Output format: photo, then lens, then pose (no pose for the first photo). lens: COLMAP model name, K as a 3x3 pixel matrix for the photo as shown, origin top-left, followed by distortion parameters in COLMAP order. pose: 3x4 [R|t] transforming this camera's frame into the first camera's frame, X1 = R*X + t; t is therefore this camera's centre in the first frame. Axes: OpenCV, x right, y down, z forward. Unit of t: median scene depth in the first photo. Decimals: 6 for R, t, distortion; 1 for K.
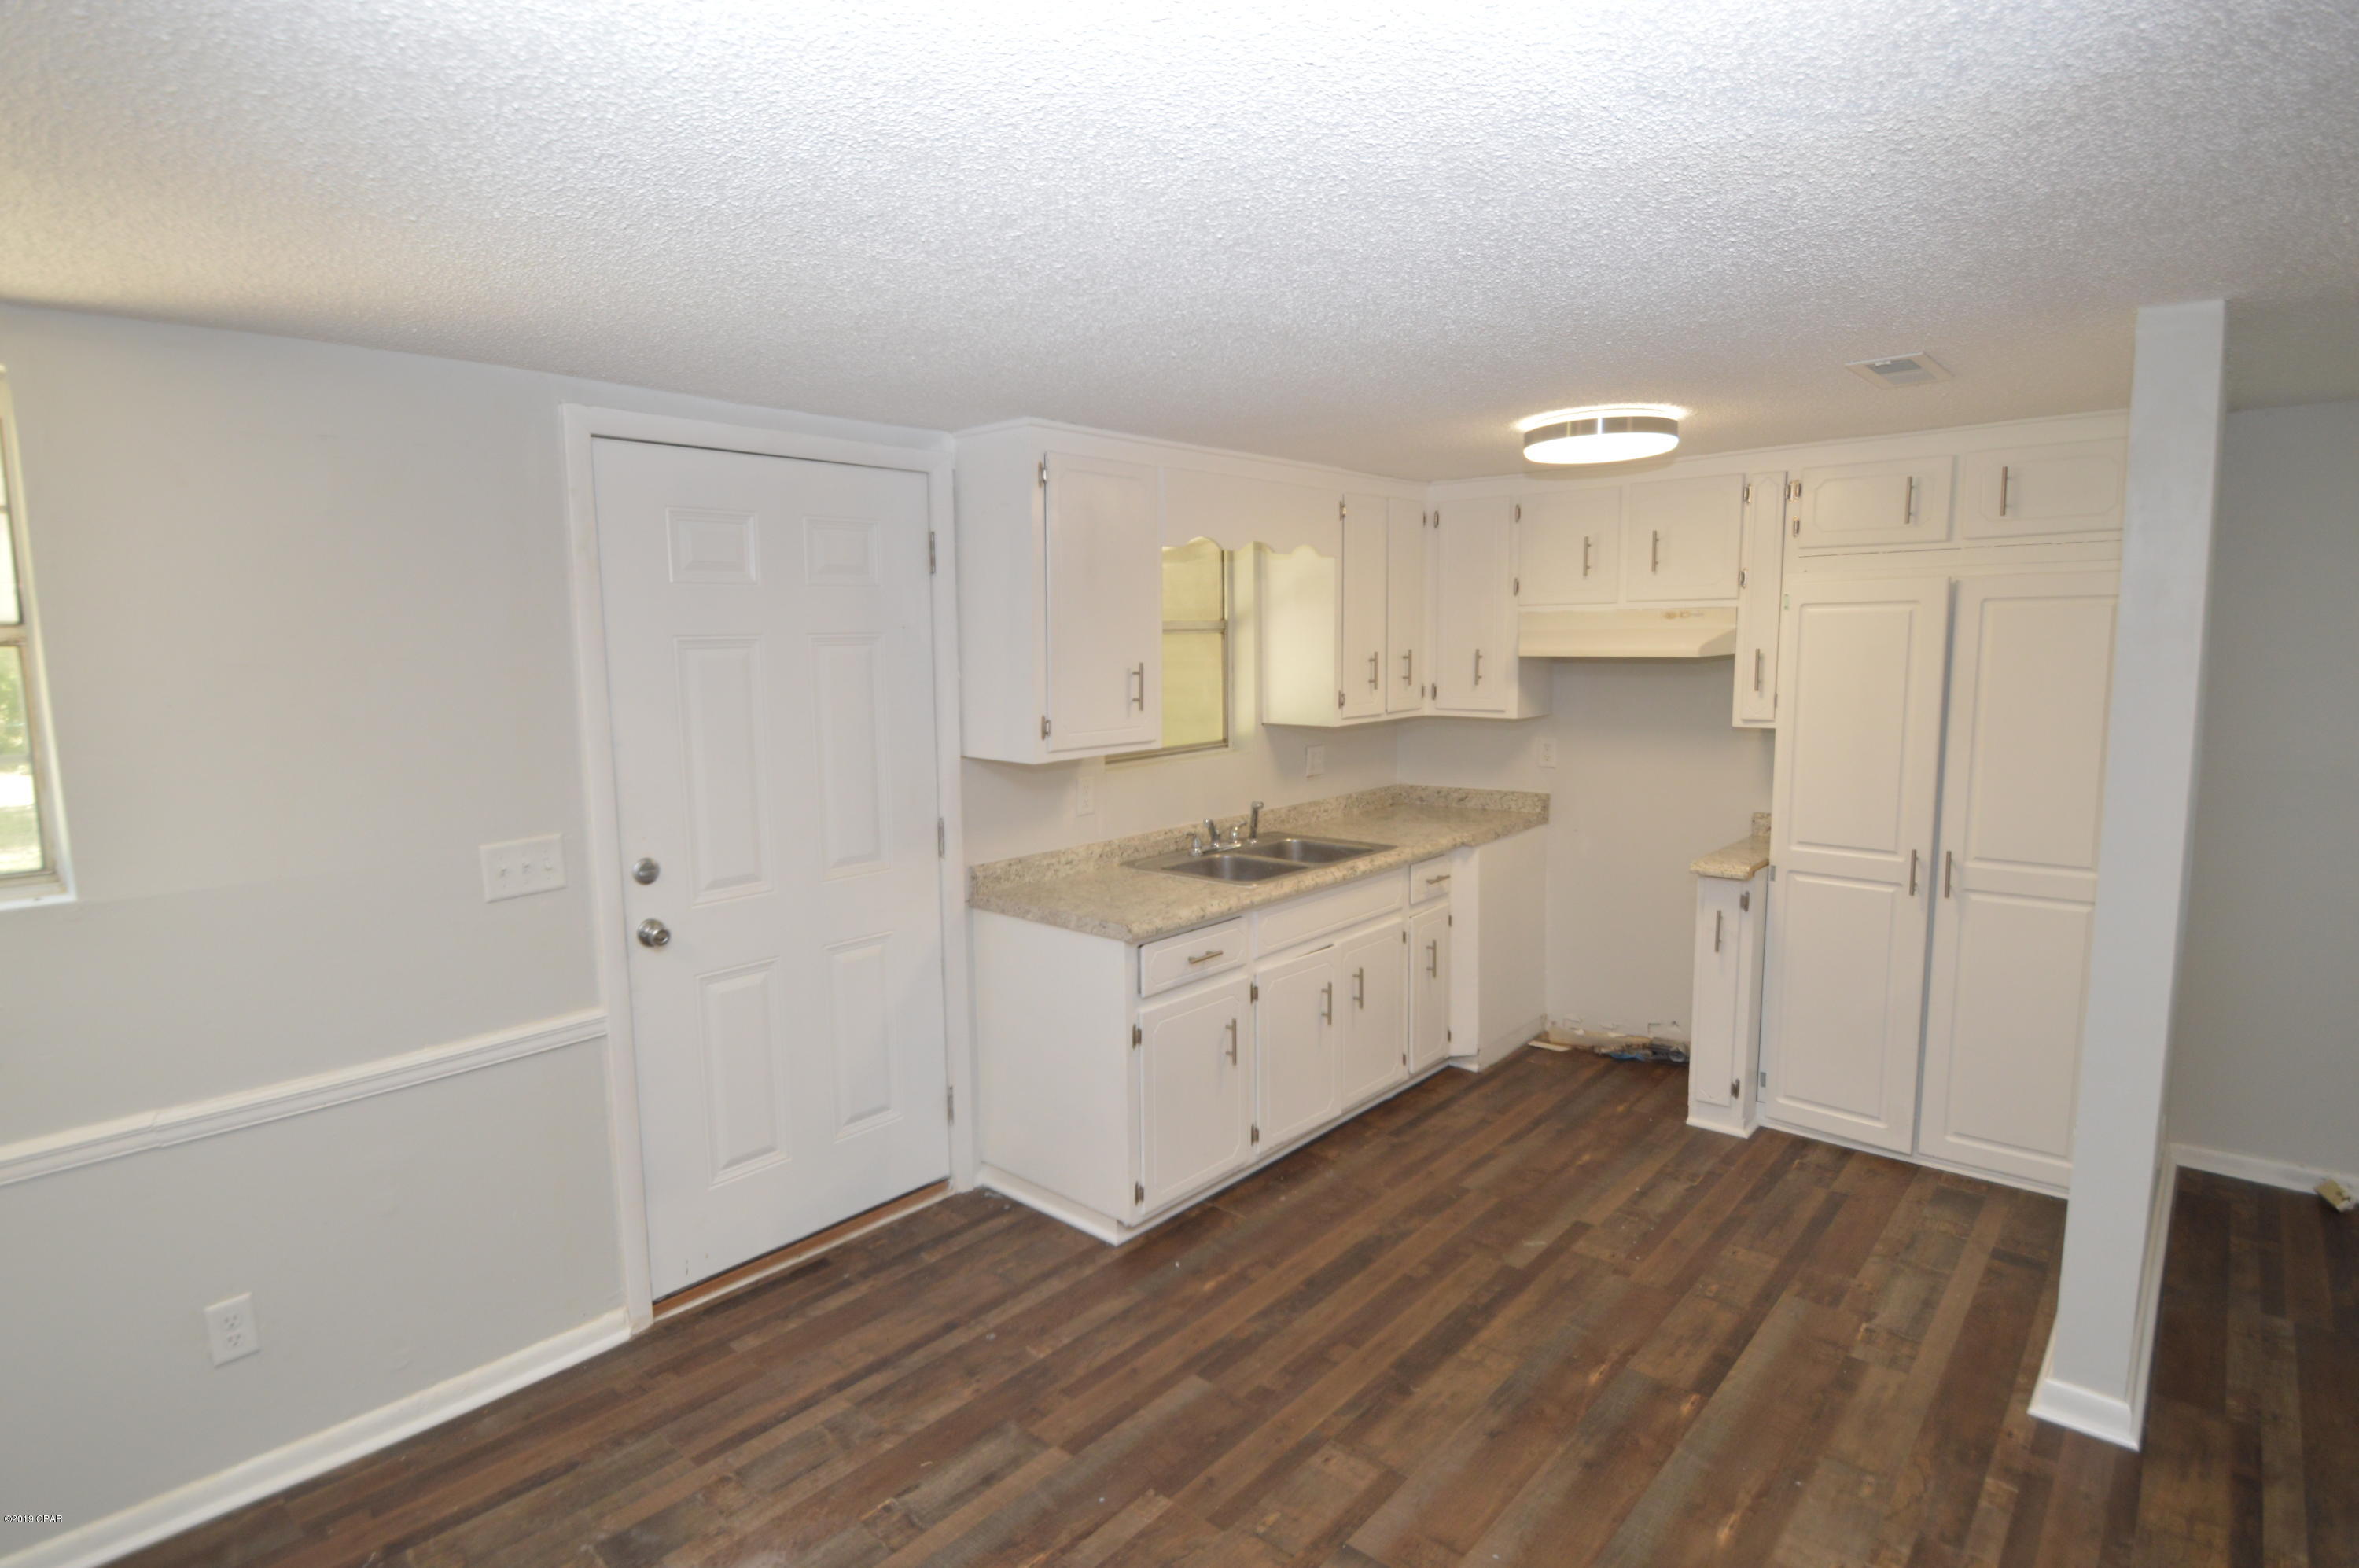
lens RADIAL K [[1210.8, 0, 1164.8], [0, 1210.8, 793.4], [0, 0, 1]] dist [0.000821, -0.013463]
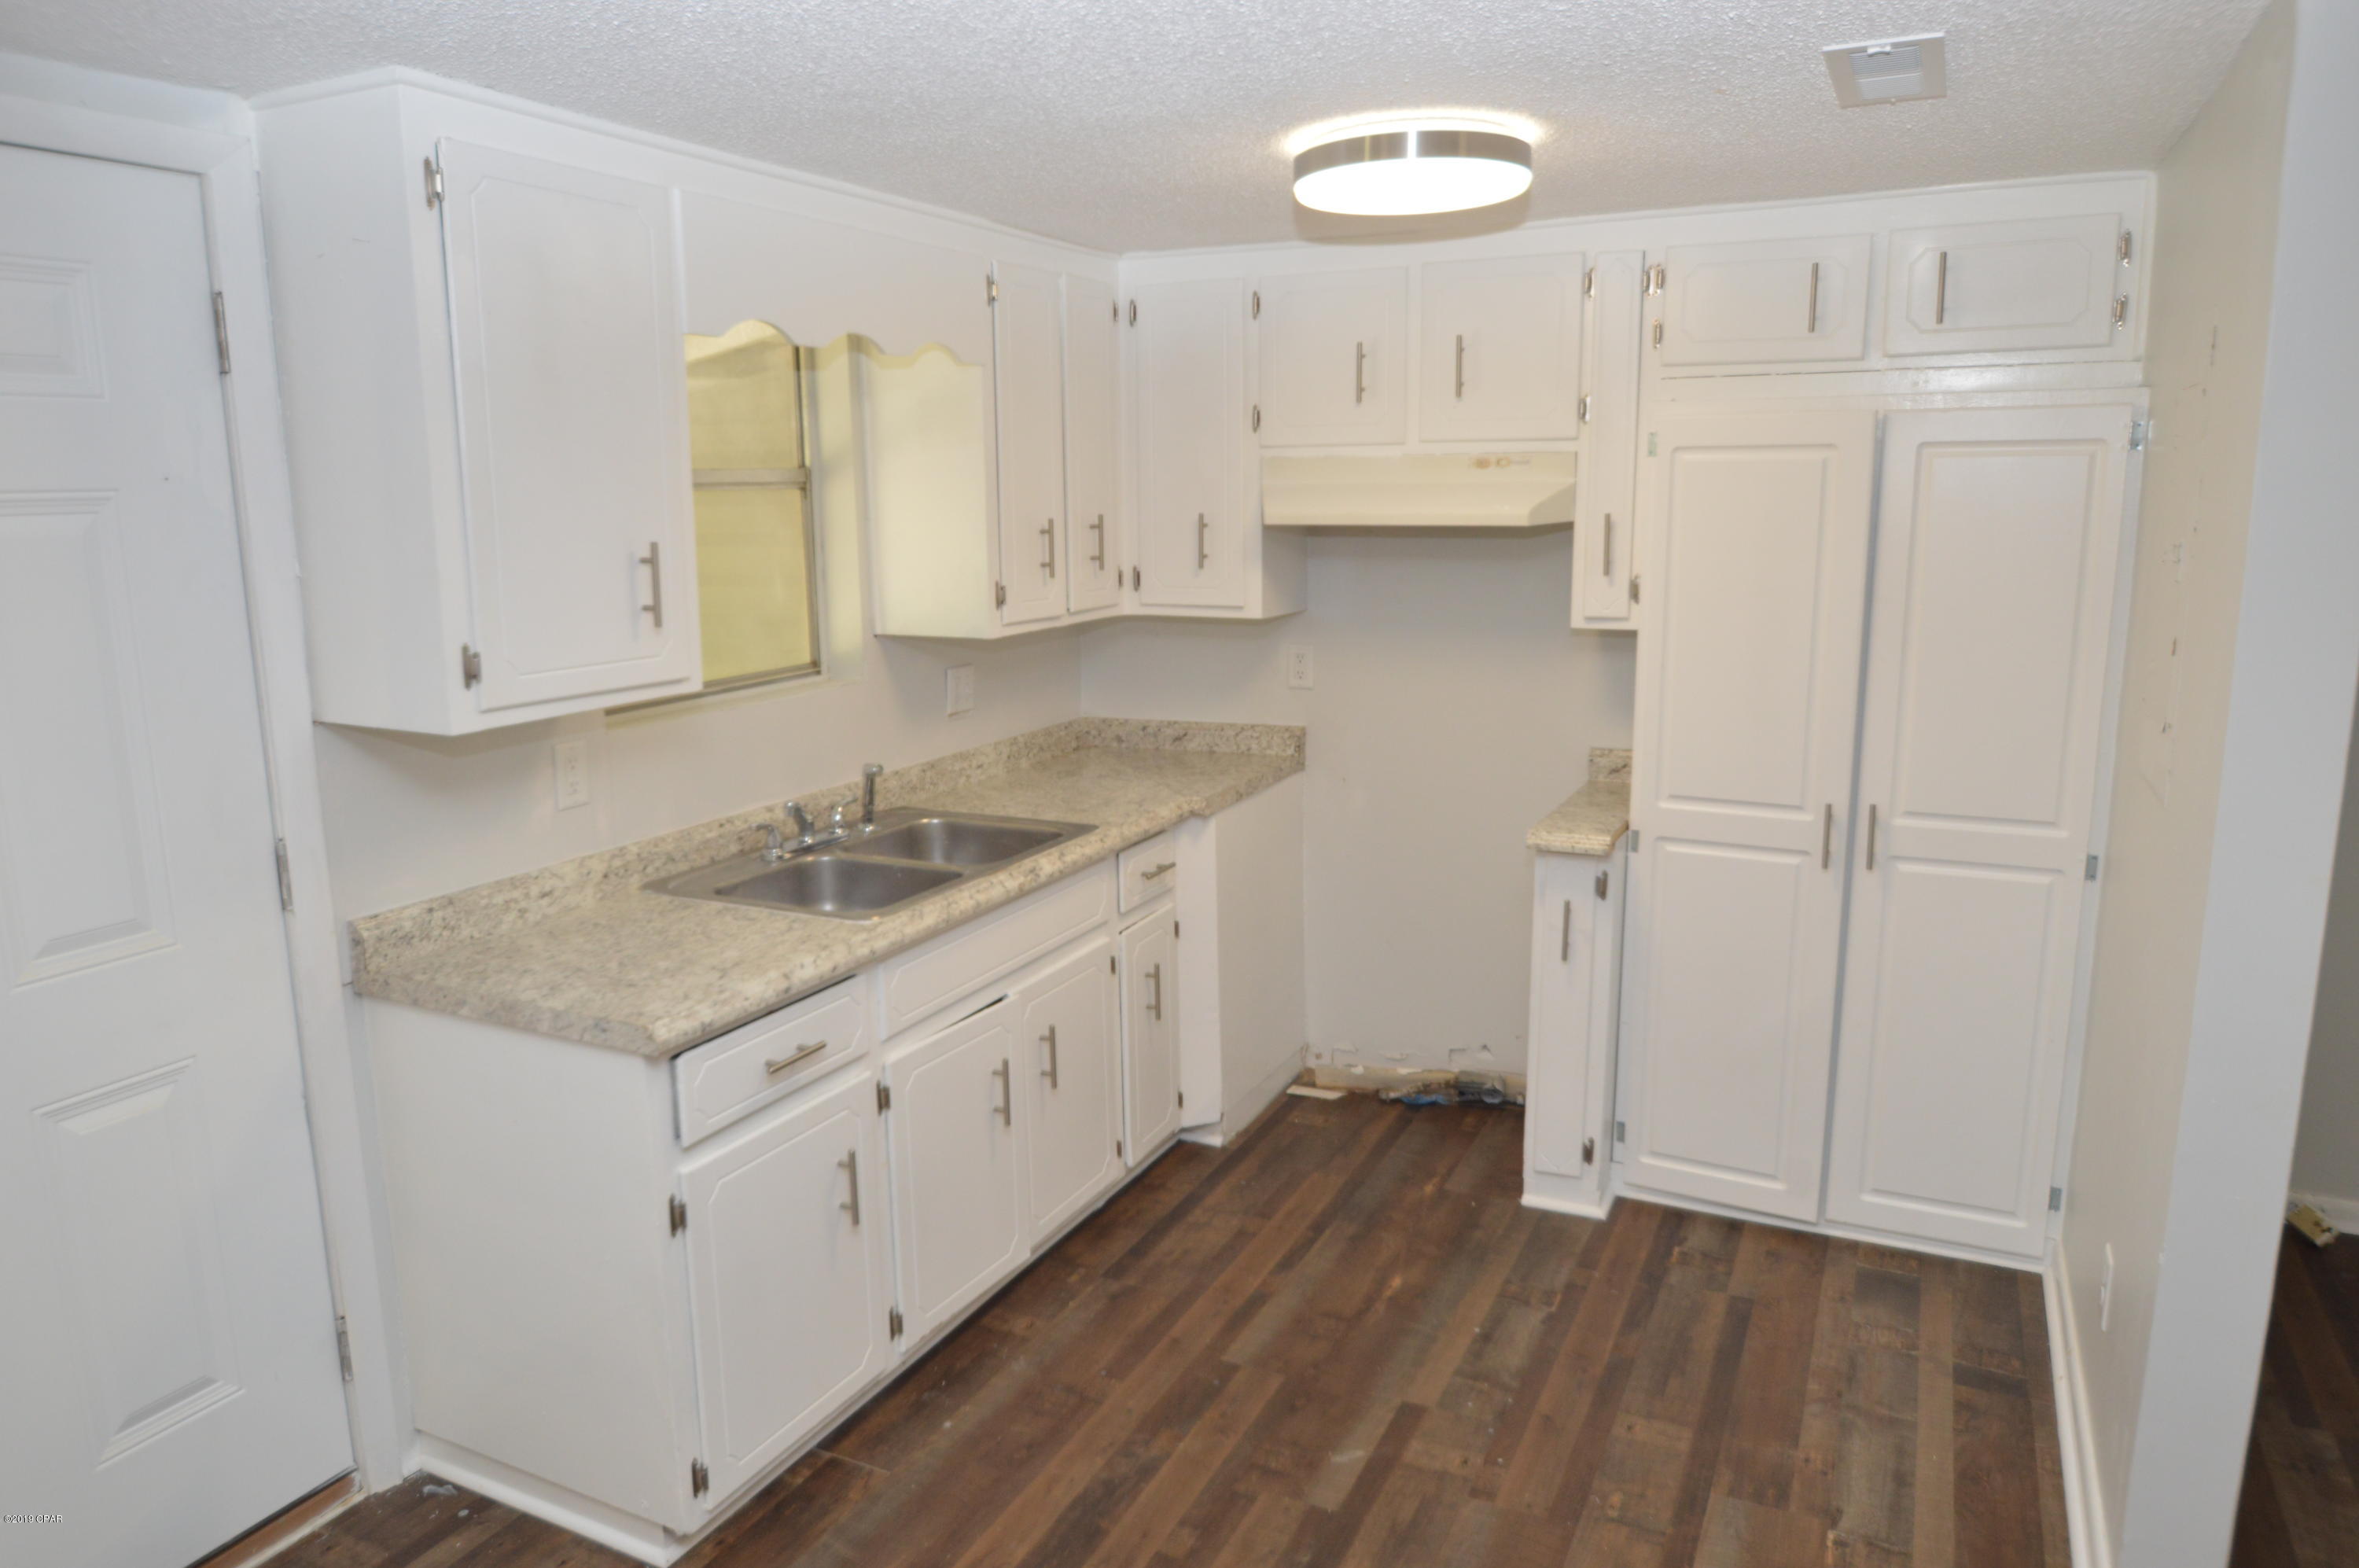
lens RADIAL K [[1554.5, 0, 1166.8], [0, 1554.5, 798.6], [0, 0, 1]] dist [-0.033488, 0.003641]
pose [[0.964198, -0.050067, 0.260414, 0.016191], [0.032880, 0.997009, 0.069944, -0.030142], [-0.263137, -0.058877, 0.962960, 0.227070]]
